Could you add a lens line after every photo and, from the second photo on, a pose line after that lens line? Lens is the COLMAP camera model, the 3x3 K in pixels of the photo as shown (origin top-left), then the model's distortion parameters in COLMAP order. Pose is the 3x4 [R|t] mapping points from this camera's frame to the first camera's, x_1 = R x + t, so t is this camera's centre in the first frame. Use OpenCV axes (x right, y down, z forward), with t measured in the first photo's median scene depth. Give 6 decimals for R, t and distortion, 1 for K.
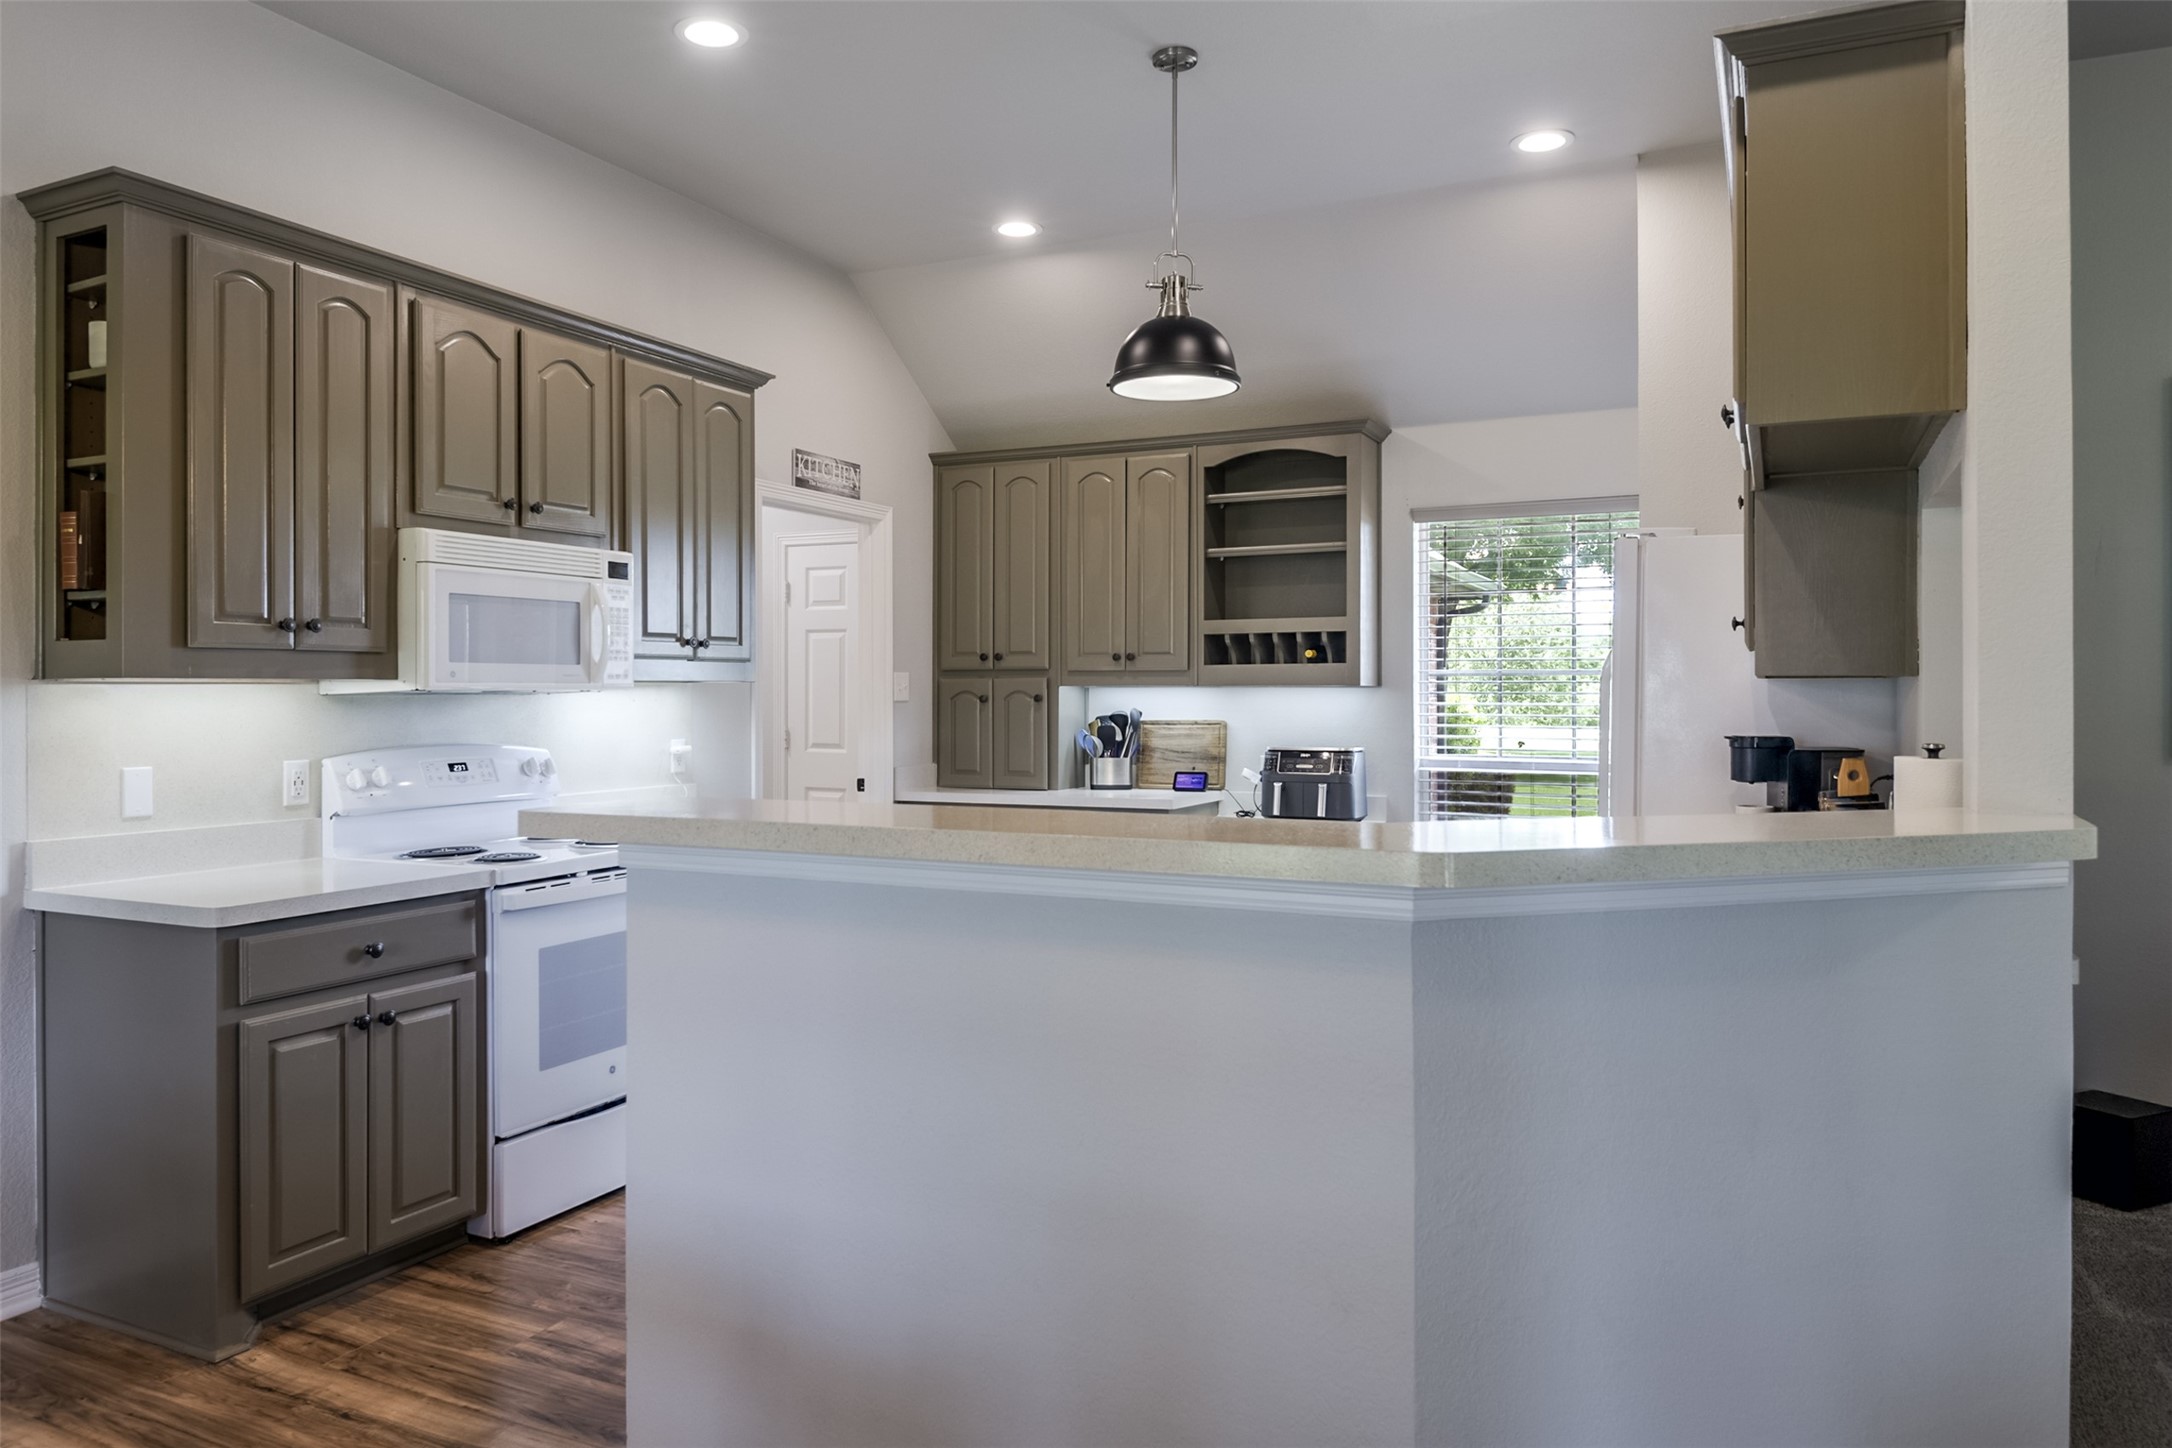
lens RADIAL K [[1486.4, 0, 1073.0], [0, 1486.4, 686.4], [0, 0, 1]] dist [-0.004823, -0.001297]
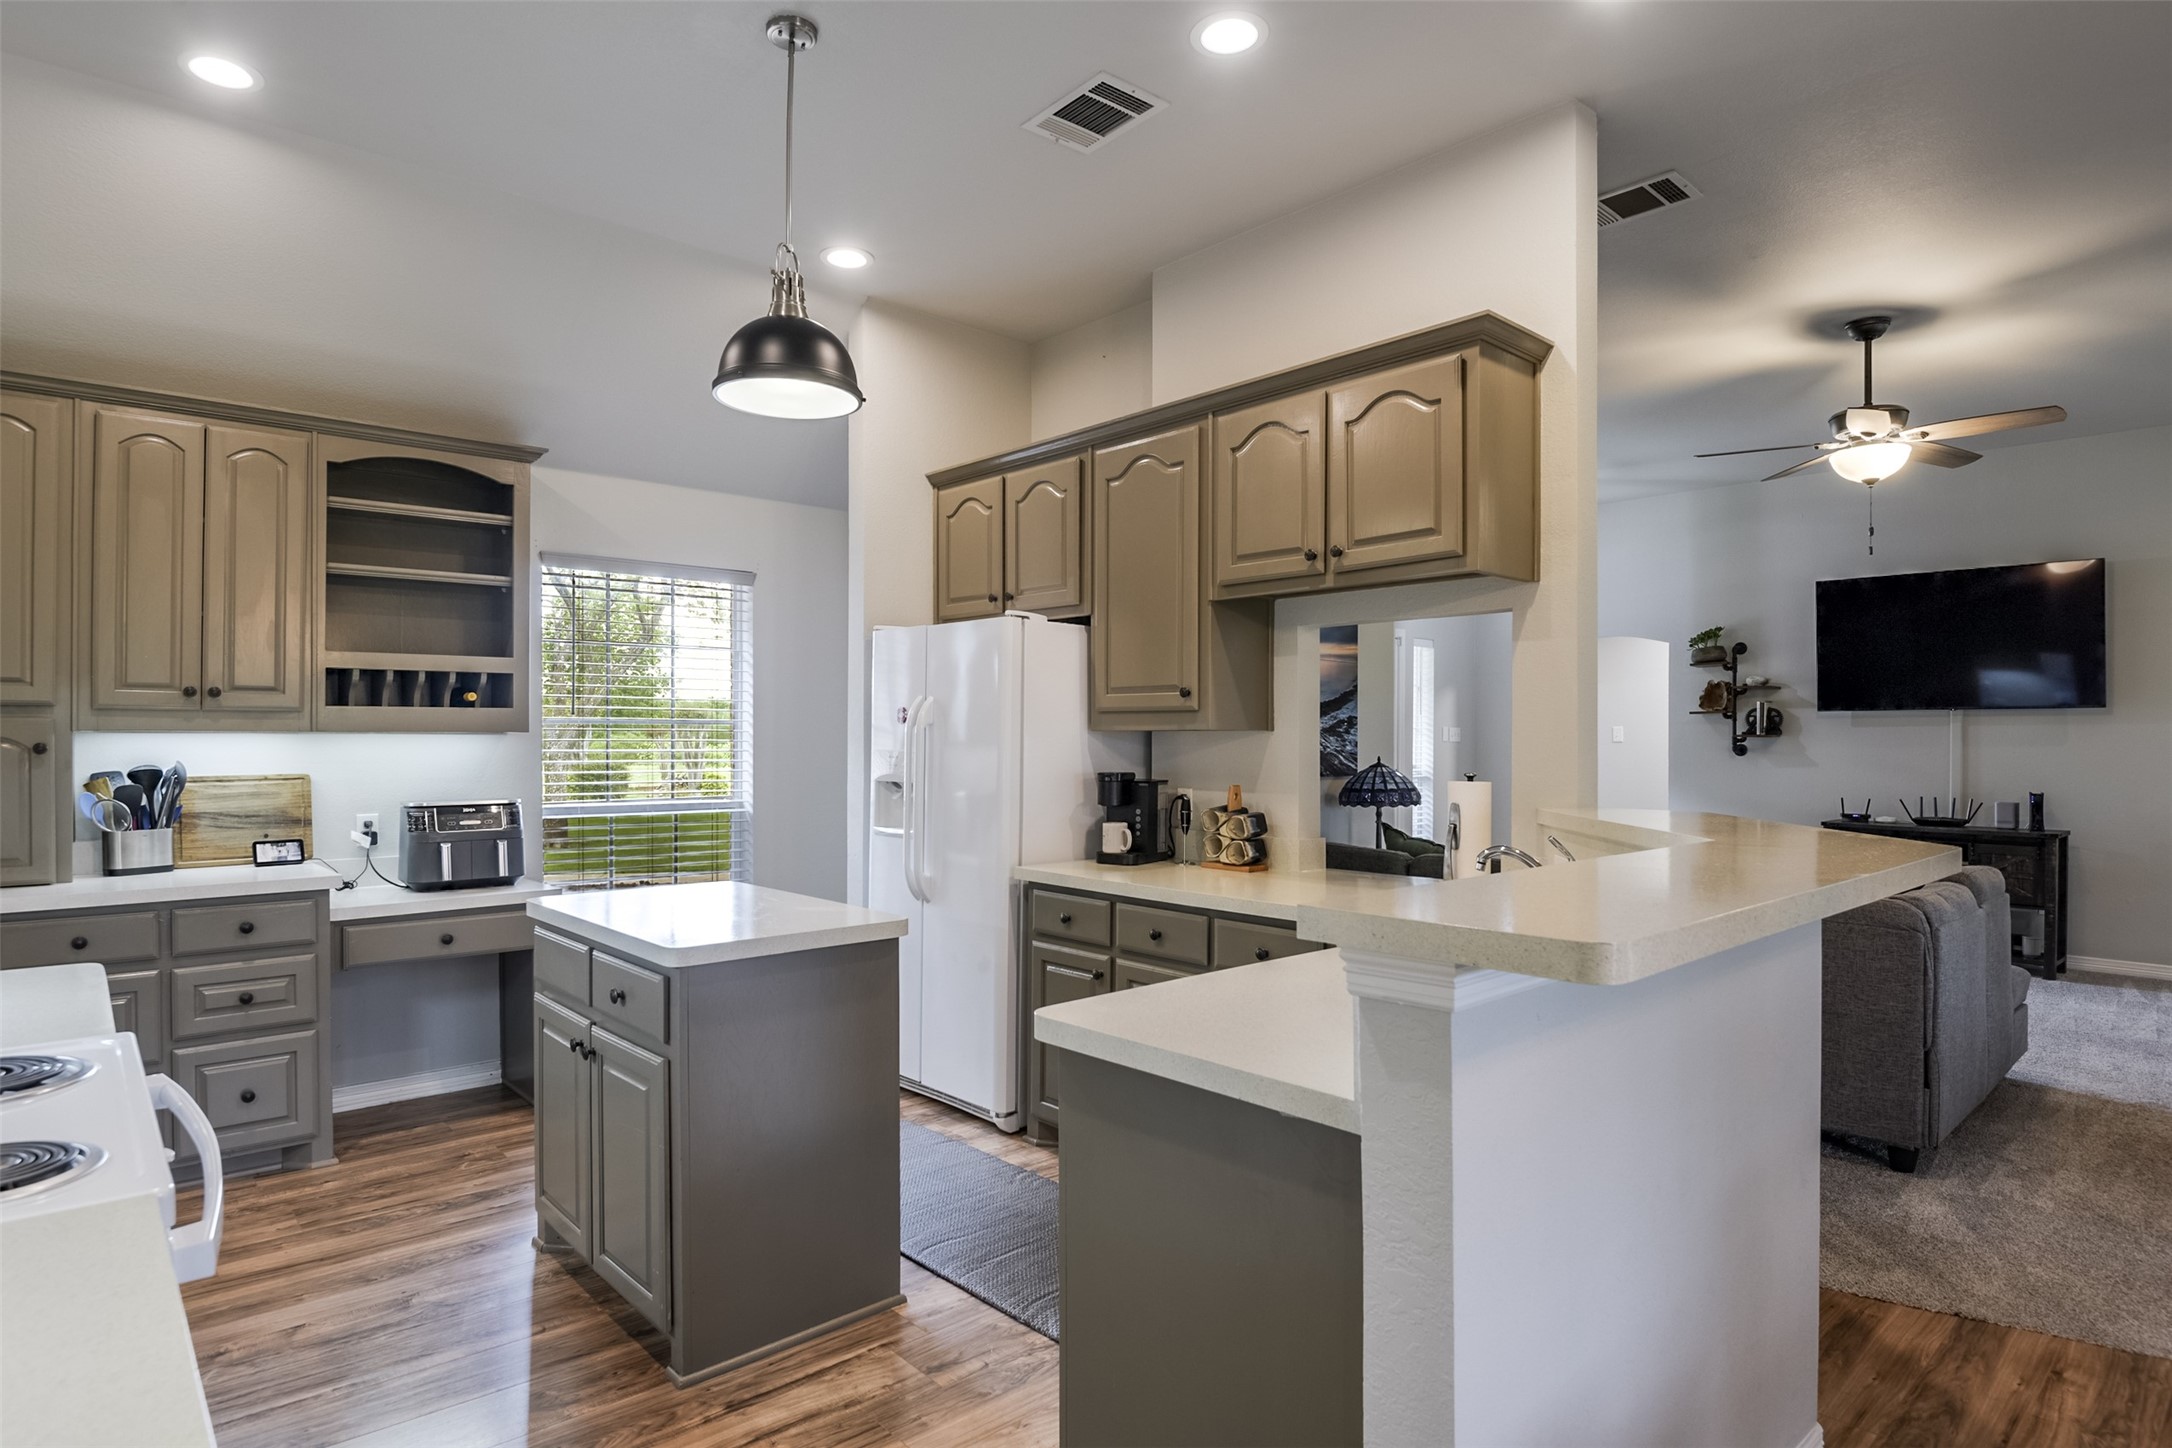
lens RADIAL K [[1164.7, 0, 1086.0], [0, 1164.7, 724.0], [0, 0, 1]] dist [-0.003453, -0.017853]
pose [[0.383940, 0.011318, 0.923288, -0.332723], [-0.004910, 0.999936, -0.010215, -0.000124], [-0.923345, -0.000612, 0.383971, 0.376978]]
